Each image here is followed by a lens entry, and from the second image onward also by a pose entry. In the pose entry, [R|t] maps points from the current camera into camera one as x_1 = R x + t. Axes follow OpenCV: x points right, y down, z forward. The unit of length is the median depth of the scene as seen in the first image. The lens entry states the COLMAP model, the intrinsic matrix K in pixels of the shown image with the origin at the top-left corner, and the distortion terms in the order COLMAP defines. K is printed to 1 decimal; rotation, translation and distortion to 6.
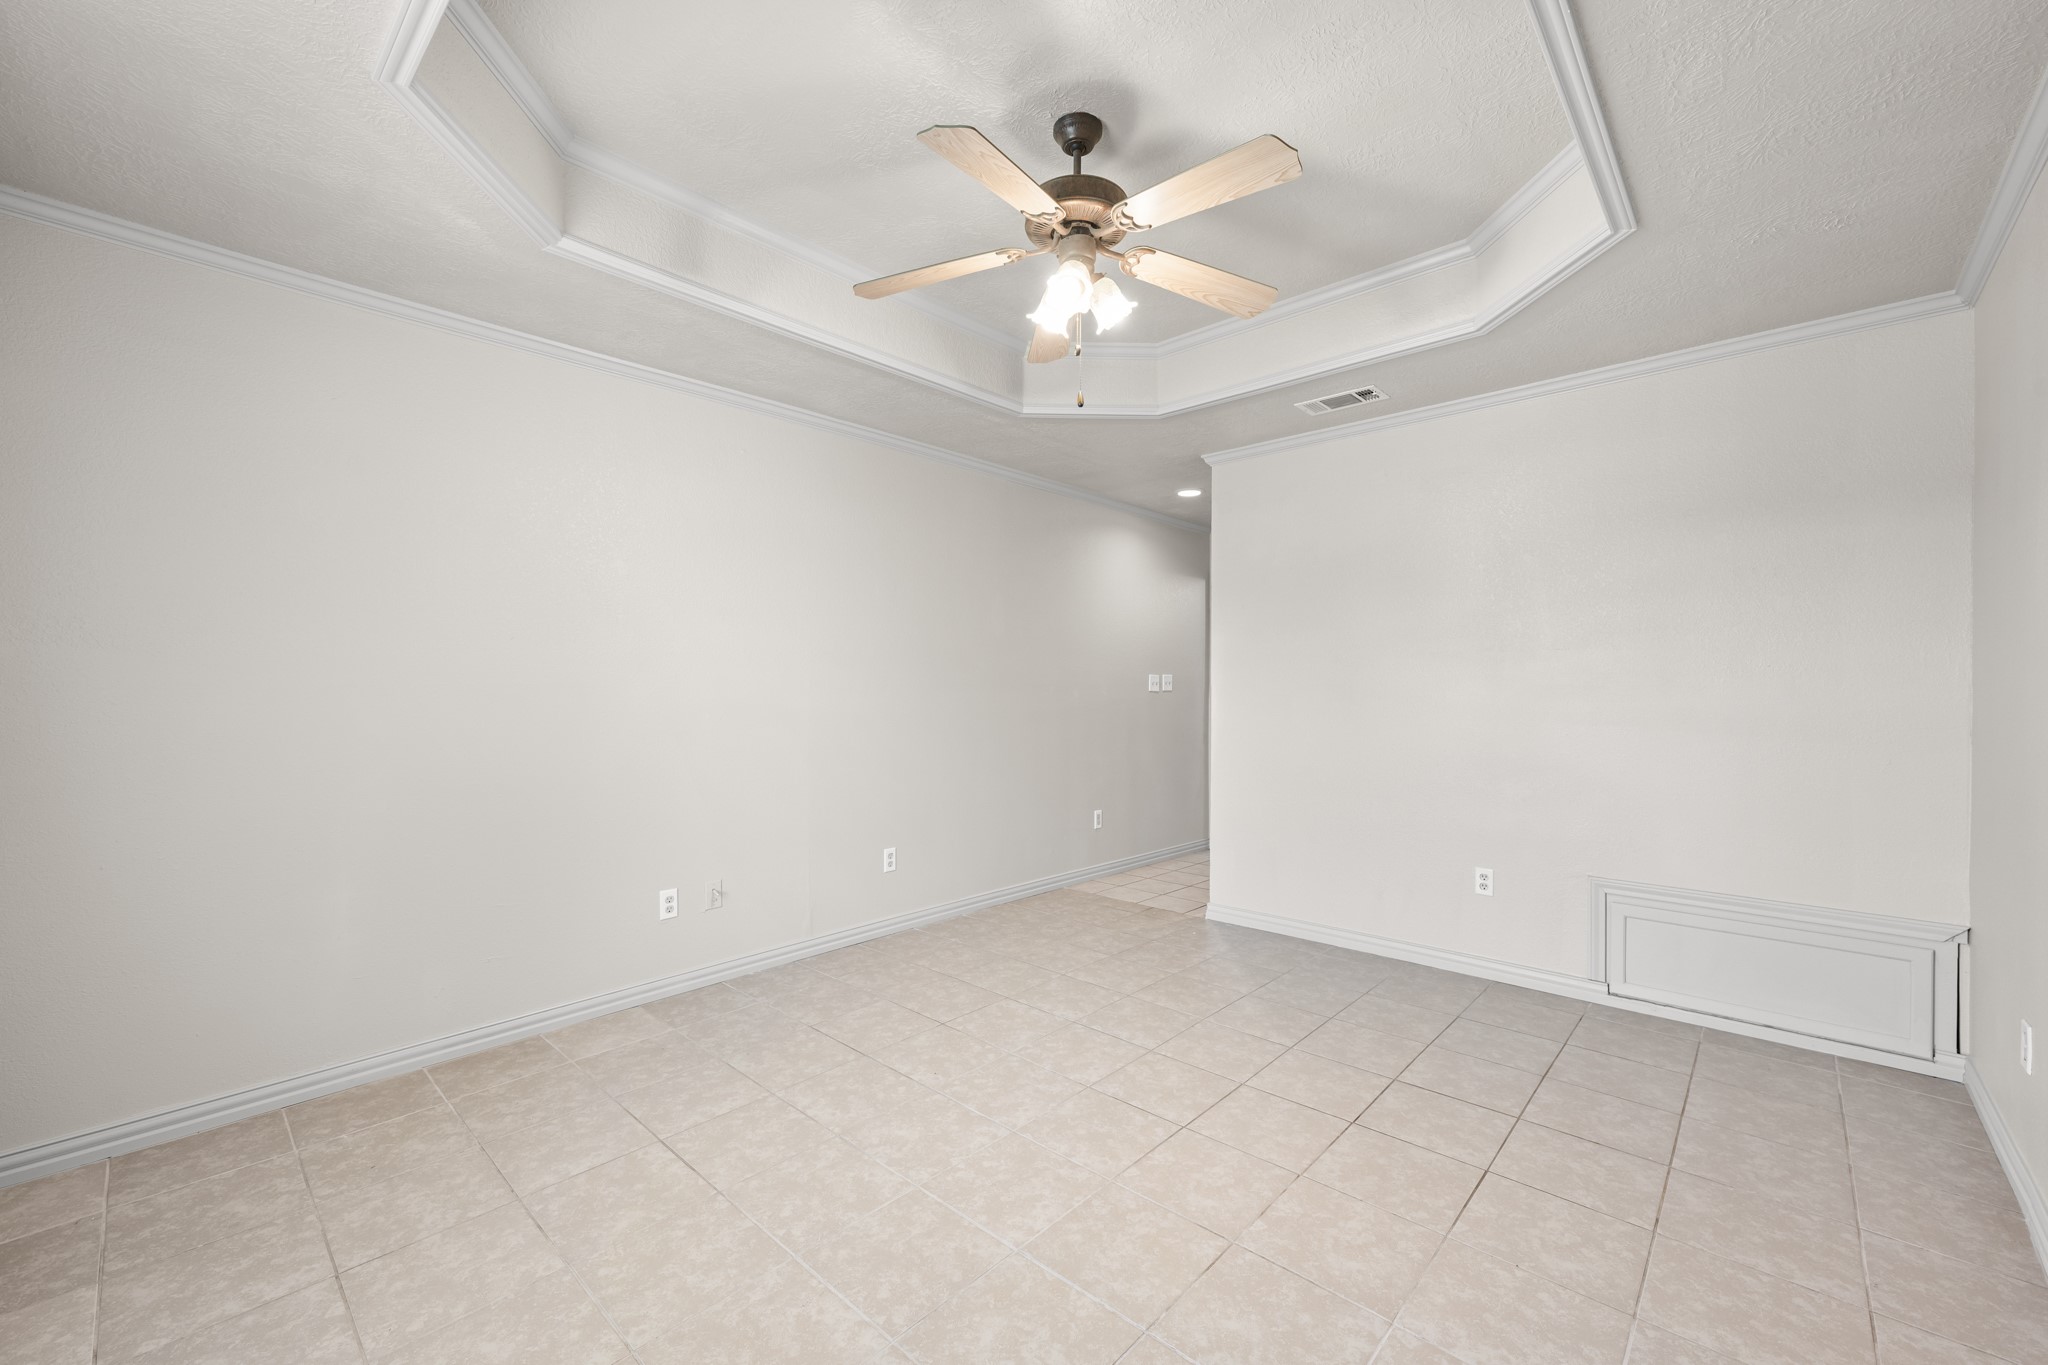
lens RADIAL K [[815.9, 0, 1030.1], [0, 815.9, 688.8], [0, 0, 1]] dist [-0.001309, 0.000169]
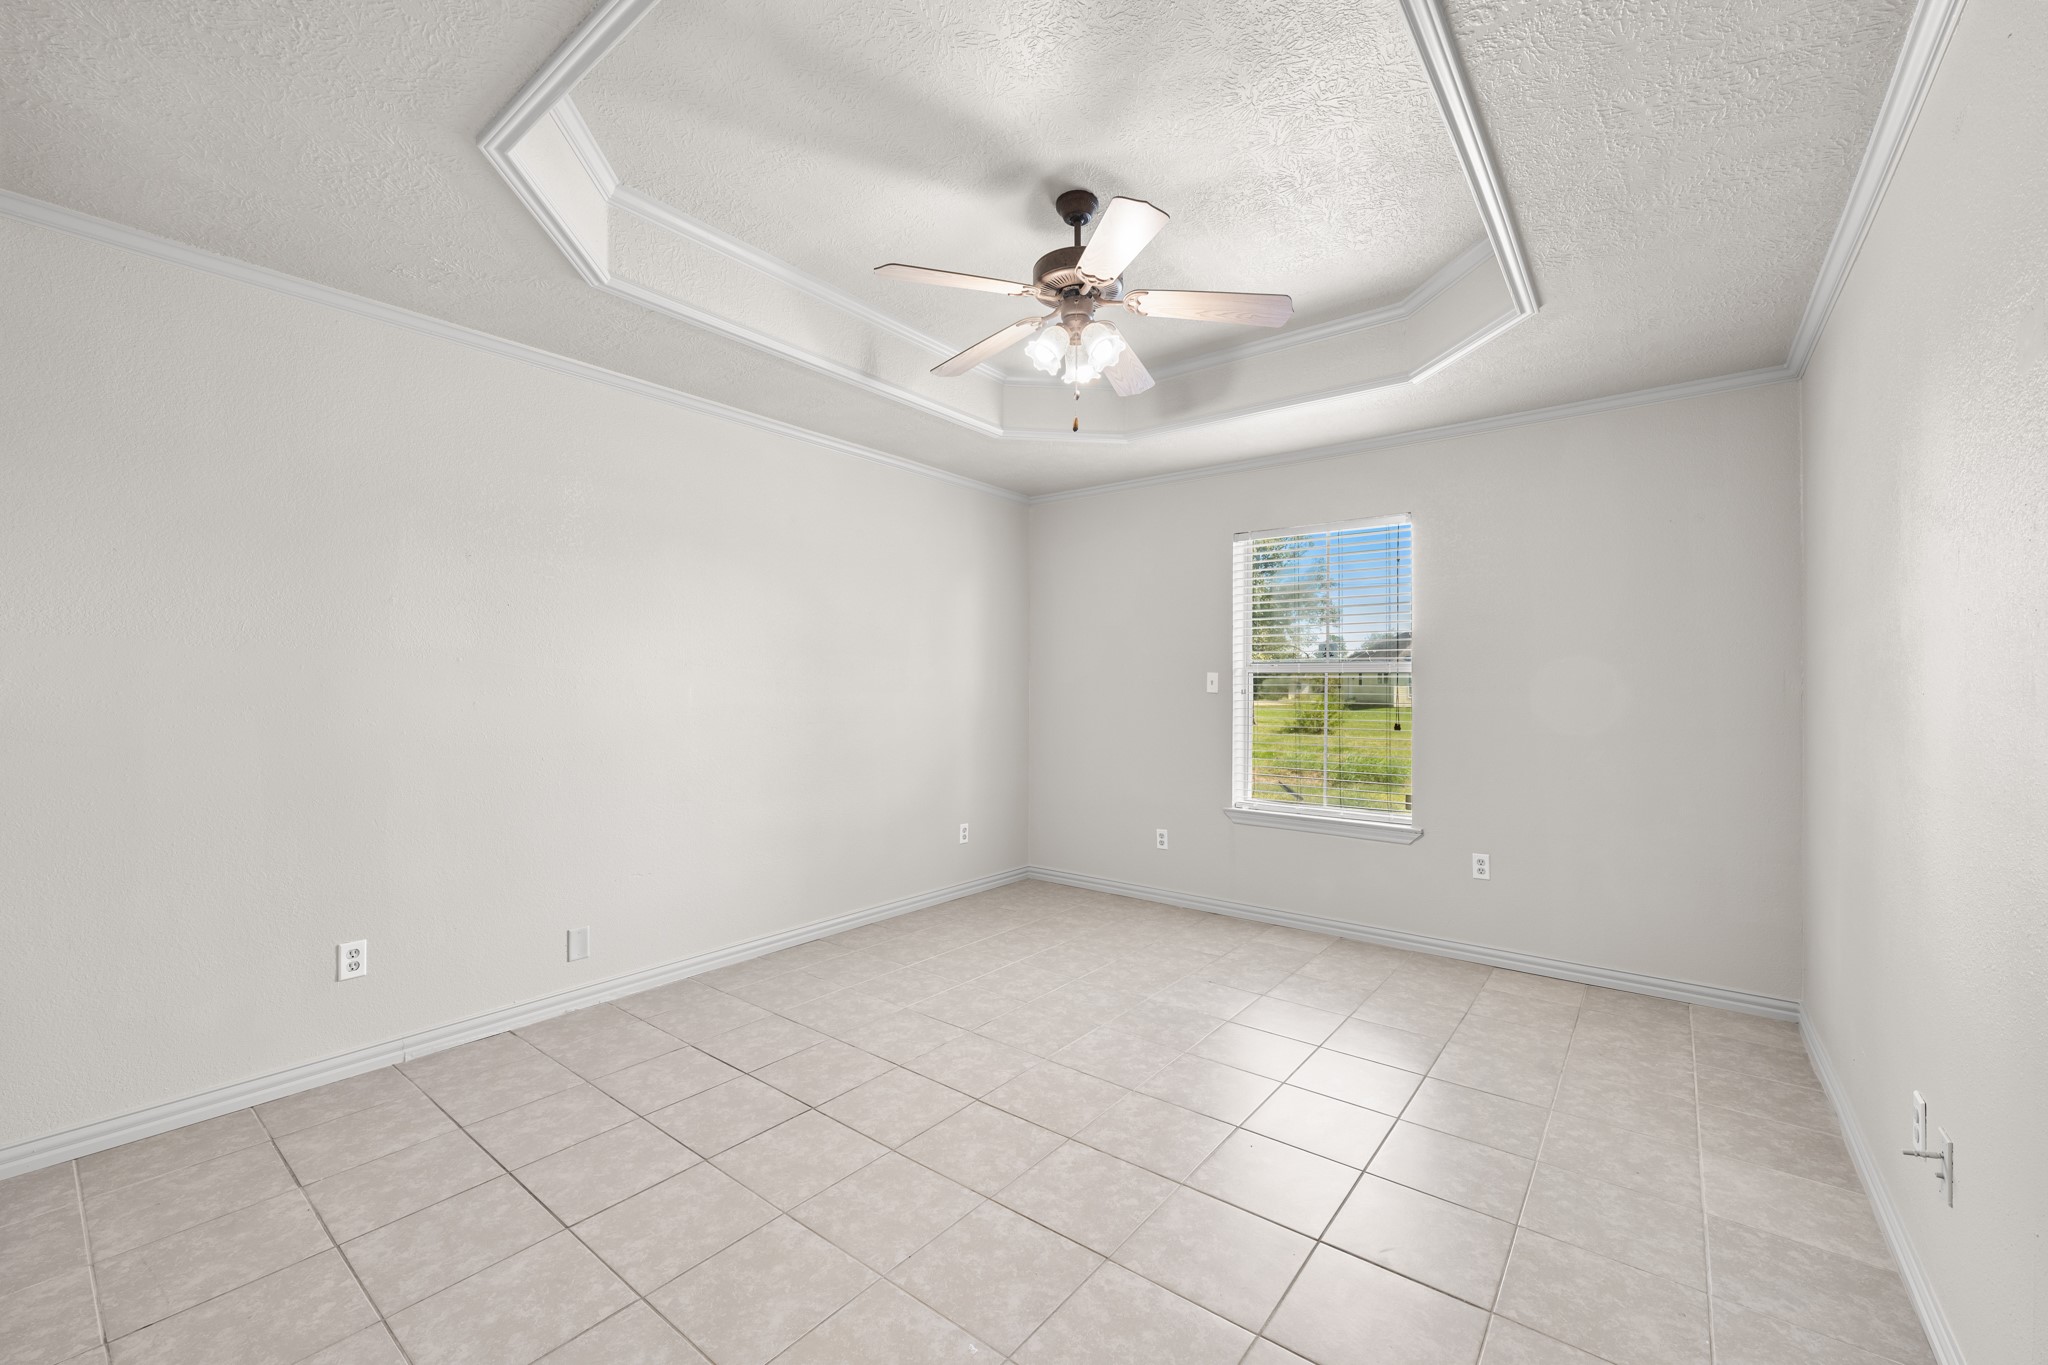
lens RADIAL K [[815.9, 0, 1018.1], [0, 815.9, 683.1], [0, 0, 1]] dist [-0.001309, 0.000169]
pose [[-0.997650, -0.004133, -0.068387, 0.190755], [-0.003868, 0.999984, -0.004018, -0.005972], [0.068402, -0.003744, -0.997651, 1.878980]]
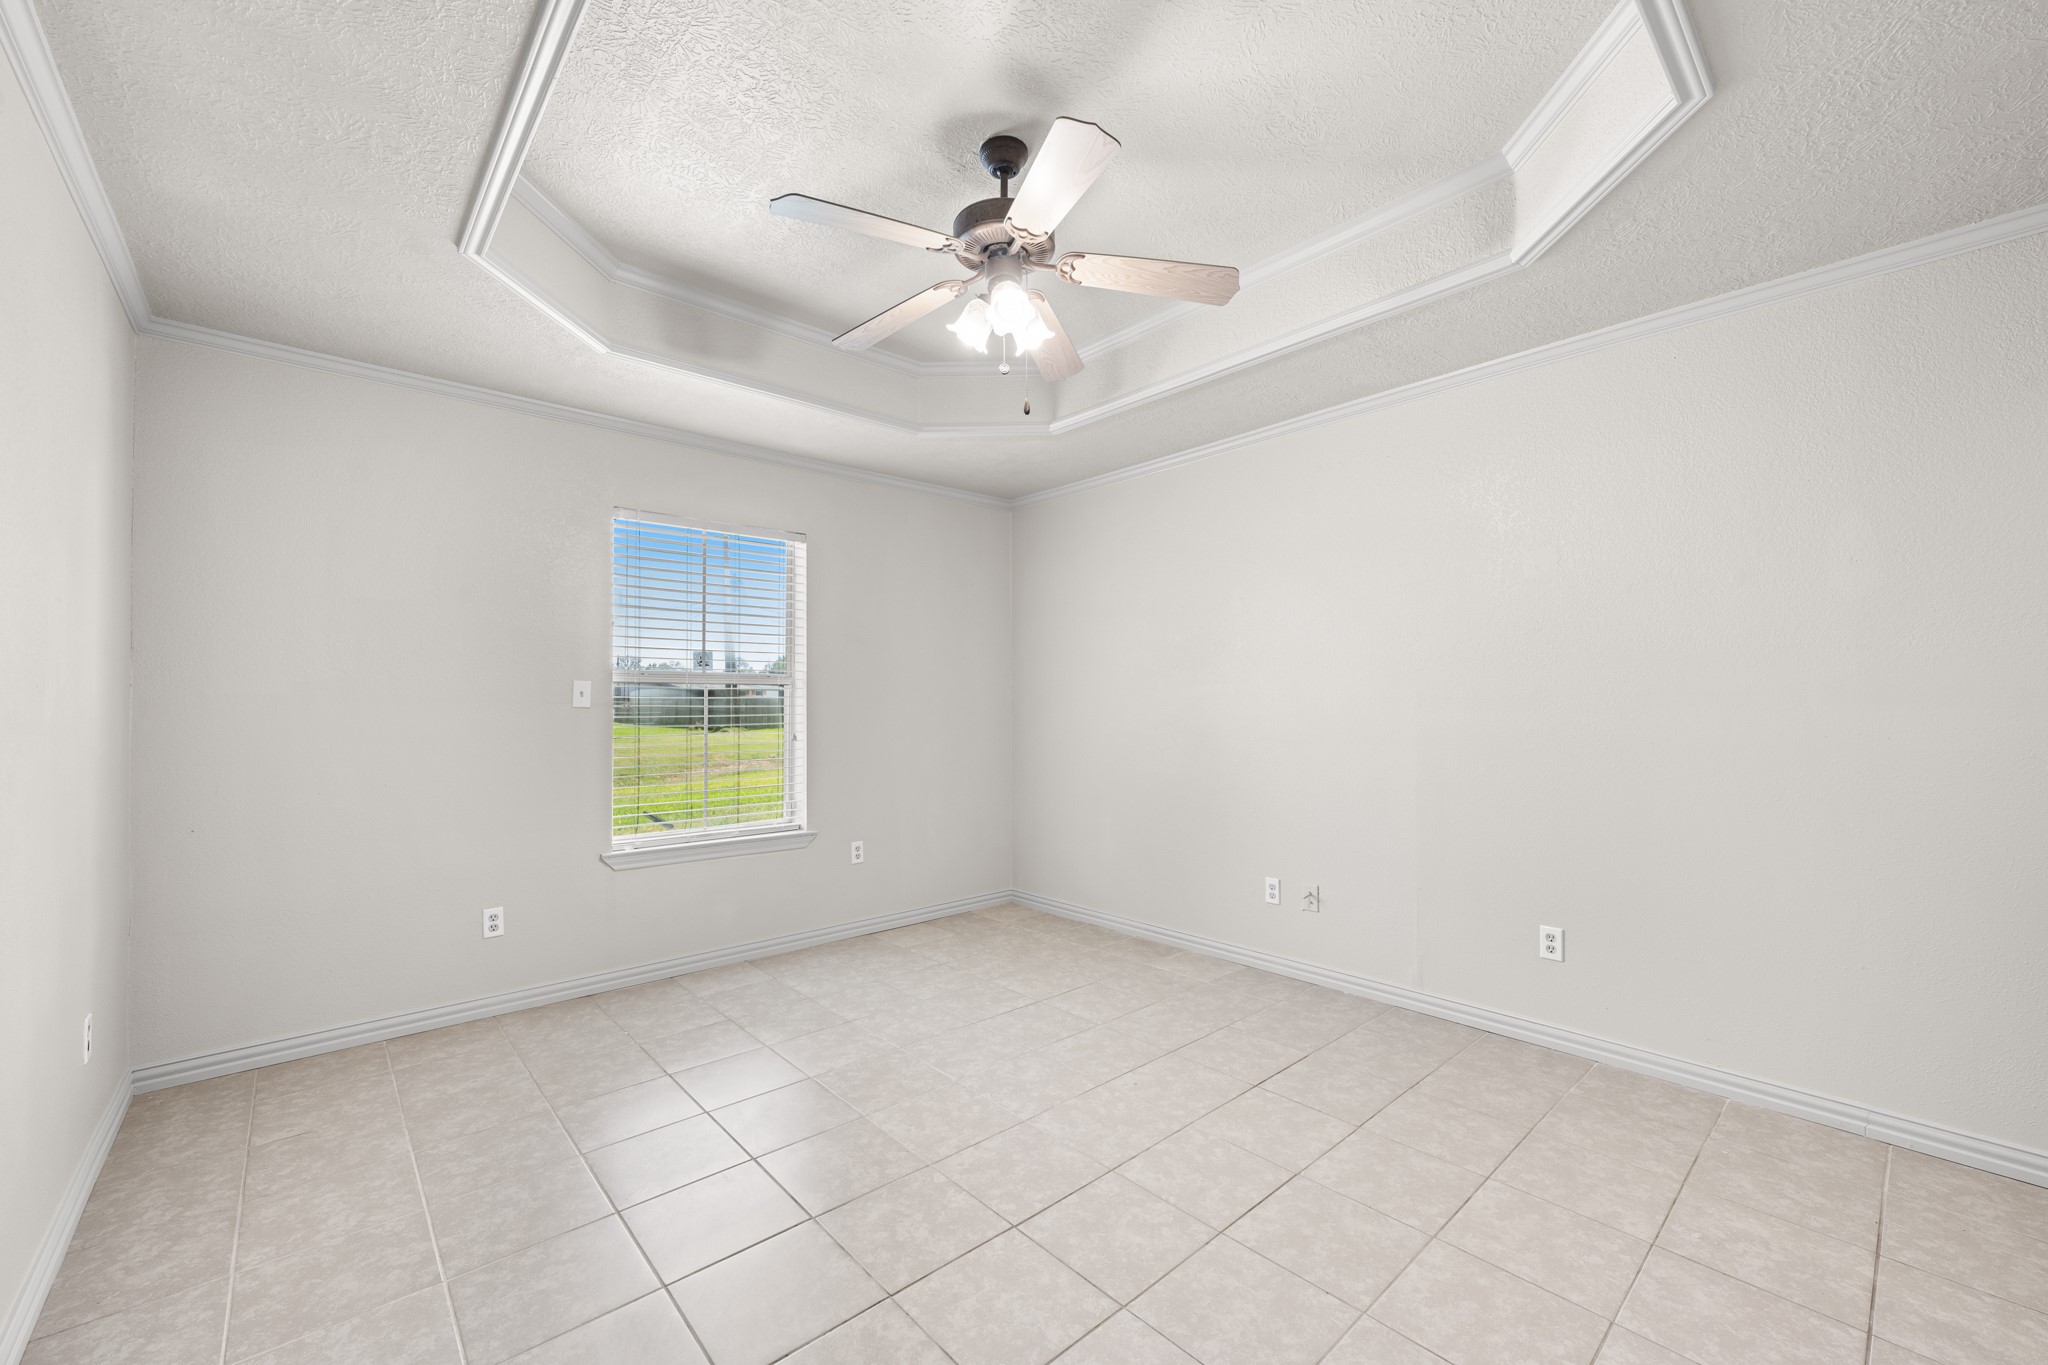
lens RADIAL K [[815.9, 0, 1031.8], [0, 815.9, 689.1], [0, 0, 1]] dist [-0.001309, 0.000169]
pose [[-0.096174, -0.012849, -0.995282, 0.931471], [0.001841, 0.999913, -0.013087, -0.004138], [0.995363, -0.003091, -0.096142, 0.995436]]
